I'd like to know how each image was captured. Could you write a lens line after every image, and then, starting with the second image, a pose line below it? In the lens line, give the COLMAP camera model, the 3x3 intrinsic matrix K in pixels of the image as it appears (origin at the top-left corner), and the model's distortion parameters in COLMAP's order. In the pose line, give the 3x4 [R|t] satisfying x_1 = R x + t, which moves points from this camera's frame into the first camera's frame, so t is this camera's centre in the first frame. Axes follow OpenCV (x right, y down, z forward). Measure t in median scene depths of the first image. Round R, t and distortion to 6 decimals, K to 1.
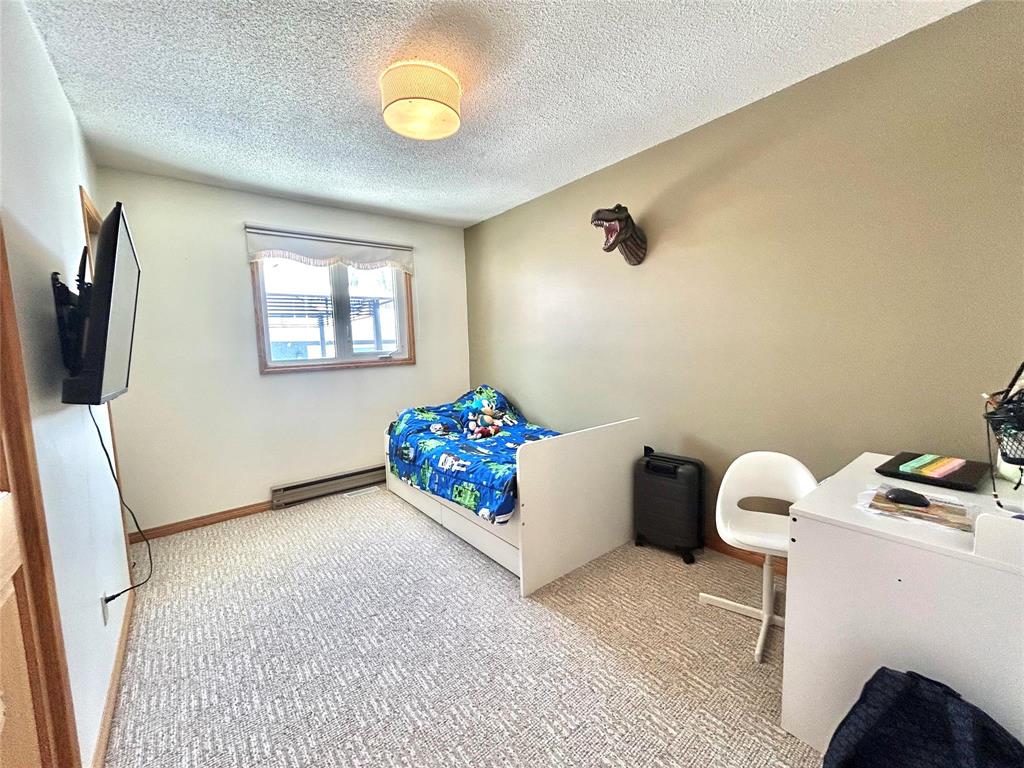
lens RADIAL K [[410.7, 0, 513.2], [0, 410.7, 382.7], [0, 0, 1]] dist [-0.000786, -0.000032]
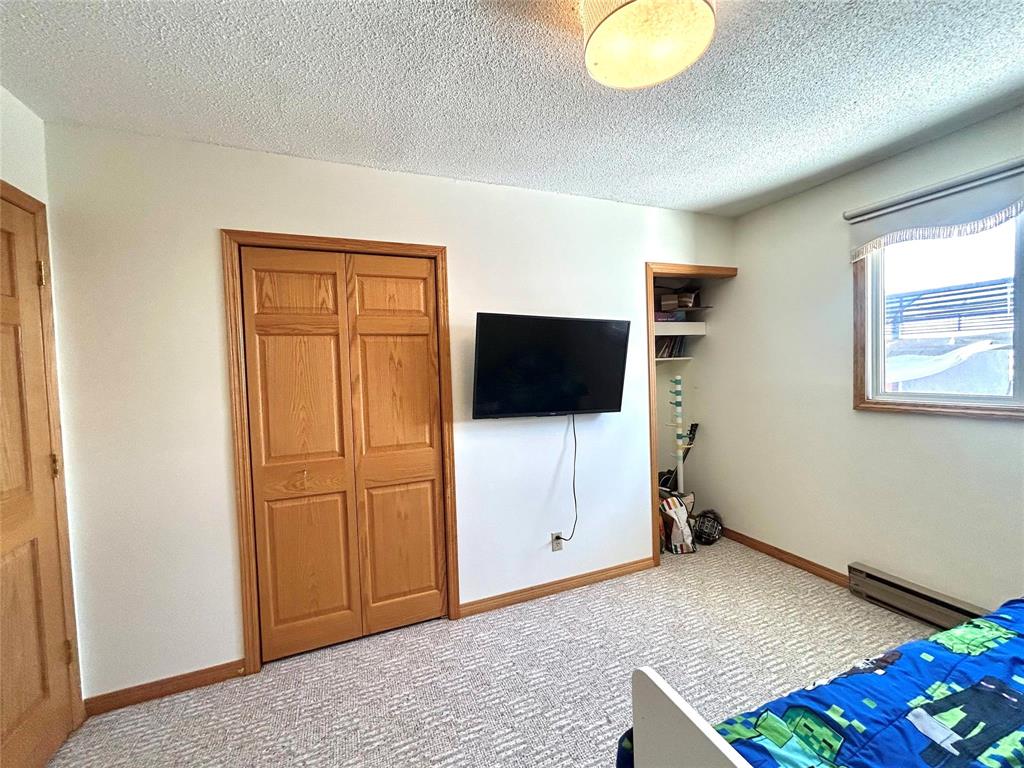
lens RADIAL K [[410.7, 0, 513.2], [0, 410.7, 382.7], [0, 0, 1]] dist [-0.000786, -0.000032]
pose [[-0.290244, 0.078619, -0.953718, 0.278188], [-0.053578, 0.993721, 0.098222, -0.110126], [0.955452, 0.079606, -0.284210, 0.615956]]
